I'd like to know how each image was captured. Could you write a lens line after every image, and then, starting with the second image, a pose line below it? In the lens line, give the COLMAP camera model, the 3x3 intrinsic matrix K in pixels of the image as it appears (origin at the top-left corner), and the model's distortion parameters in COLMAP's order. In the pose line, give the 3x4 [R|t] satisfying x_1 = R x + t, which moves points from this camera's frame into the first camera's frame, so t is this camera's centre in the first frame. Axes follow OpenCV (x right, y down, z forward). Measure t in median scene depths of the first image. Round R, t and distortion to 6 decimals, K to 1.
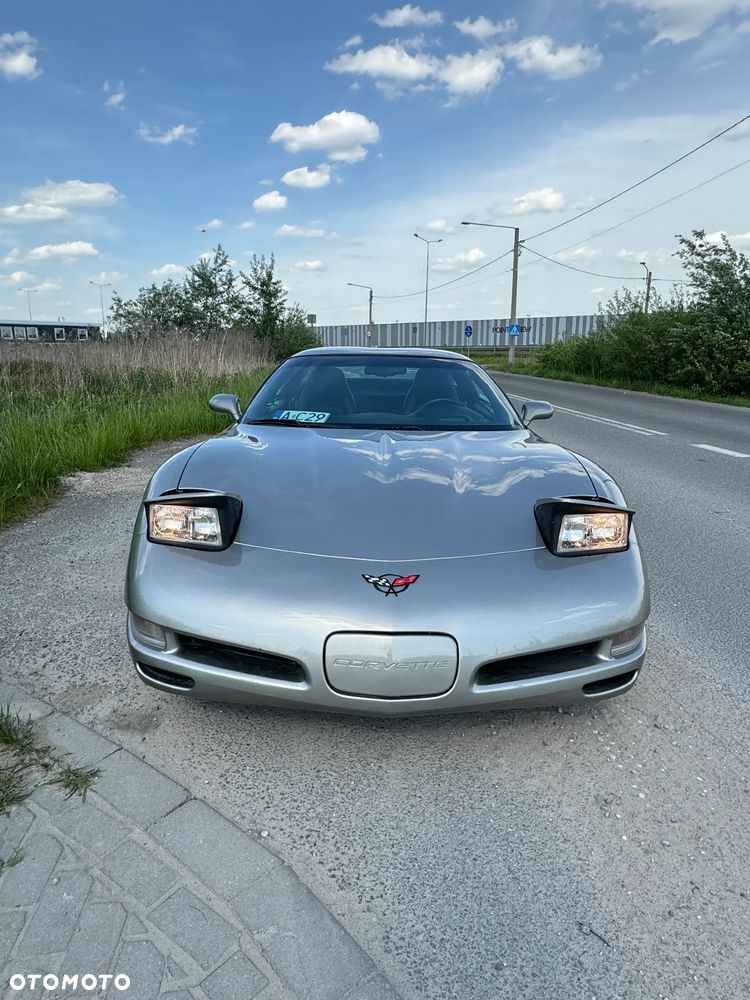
lens RADIAL K [[611.6, 0, 375.0], [0, 611.6, 500.0], [0, 0, 1]] dist [-0.004949, 0.001809]
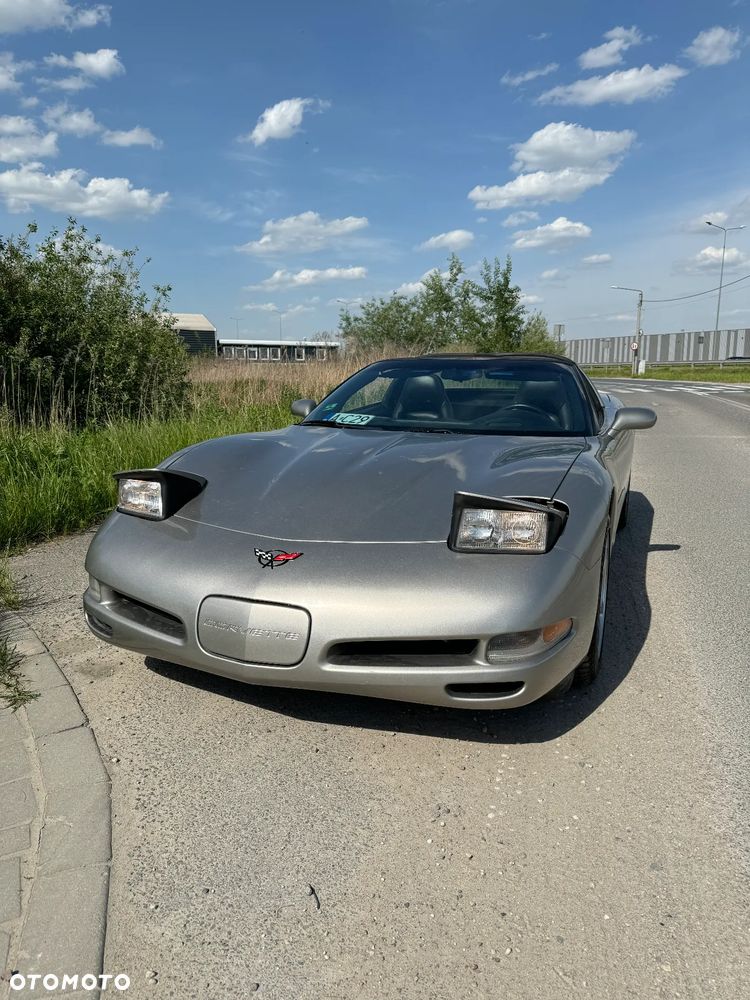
lens RADIAL K [[710.4, 0, 373.8], [0, 710.4, 495.3], [0, 0, 1]] dist [0.042850, -0.060822]
pose [[0.931054, 0.055153, -0.360690, 0.341246], [-0.078631, 0.995612, -0.050732, 0.042389], [0.356309, 0.075596, 0.931305, -0.046899]]
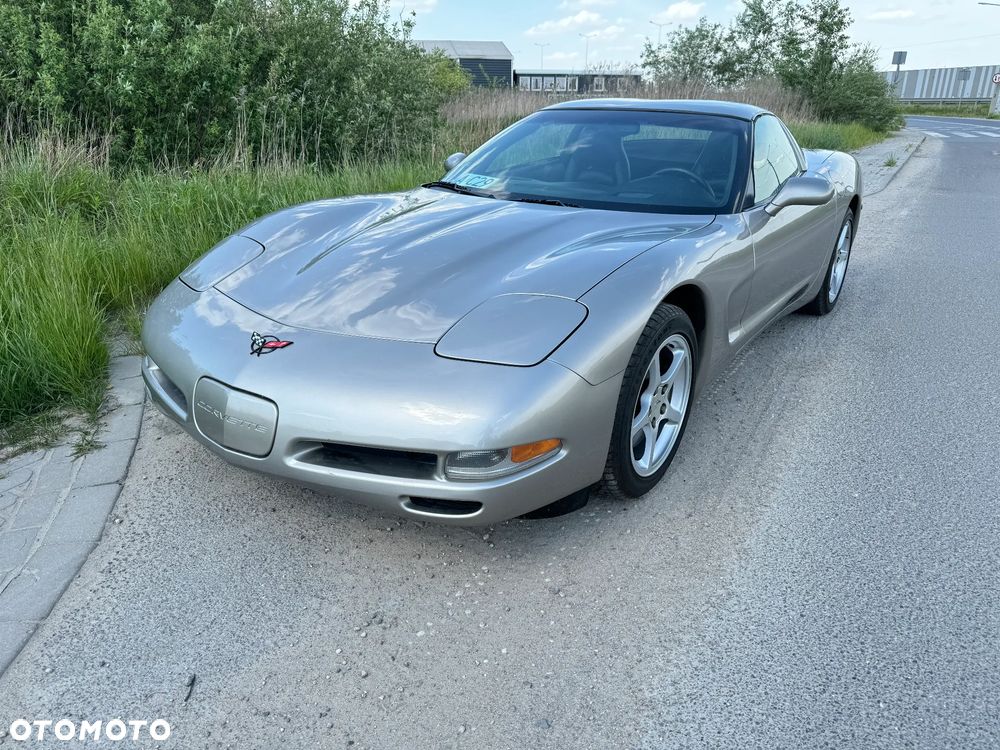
lens RADIAL K [[710.4, 0, 503.9], [0, 710.4, 372.7], [0, 0, 1]] dist [0.042850, -0.060822]
pose [[0.818791, 0.203563, -0.536790, 0.545118], [-0.137885, 0.977386, 0.160324, -0.033828], [0.557288, -0.057256, 0.828343, 0.129387]]
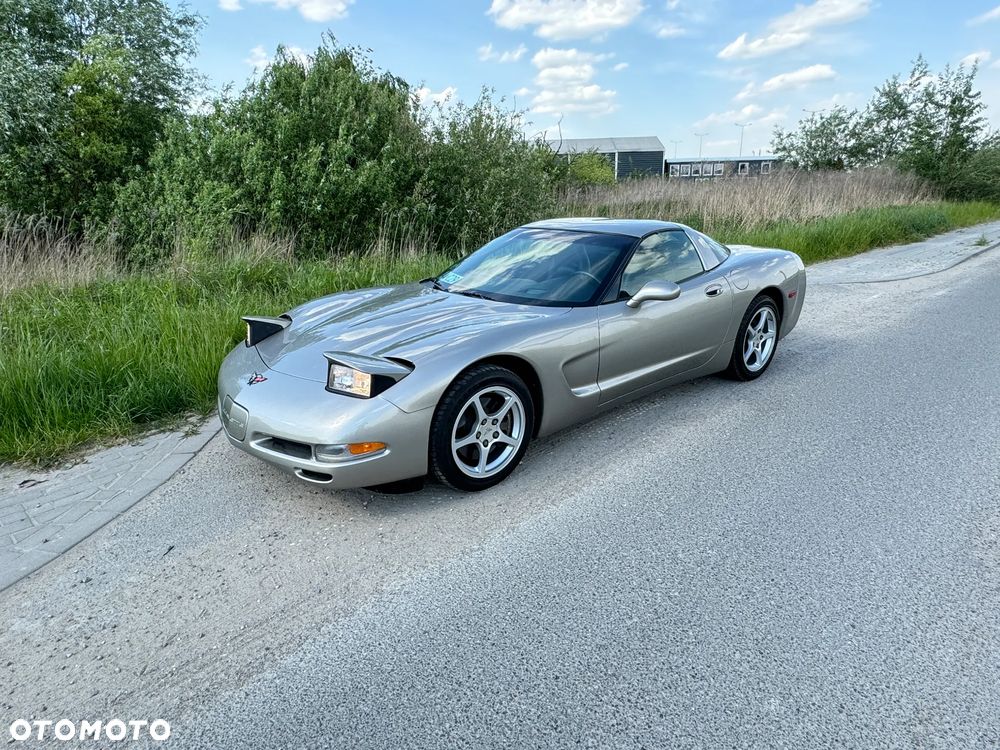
lens RADIAL K [[617.9, 0, 472.5], [0, 617.9, 359.1], [0, 0, 1]] dist [0.005357, -0.019719]
pose [[0.613935, 0.183457, -0.767742, 0.993211], [-0.151755, 0.981905, 0.113280, -0.123088], [0.774632, 0.046962, 0.630666, 0.187081]]
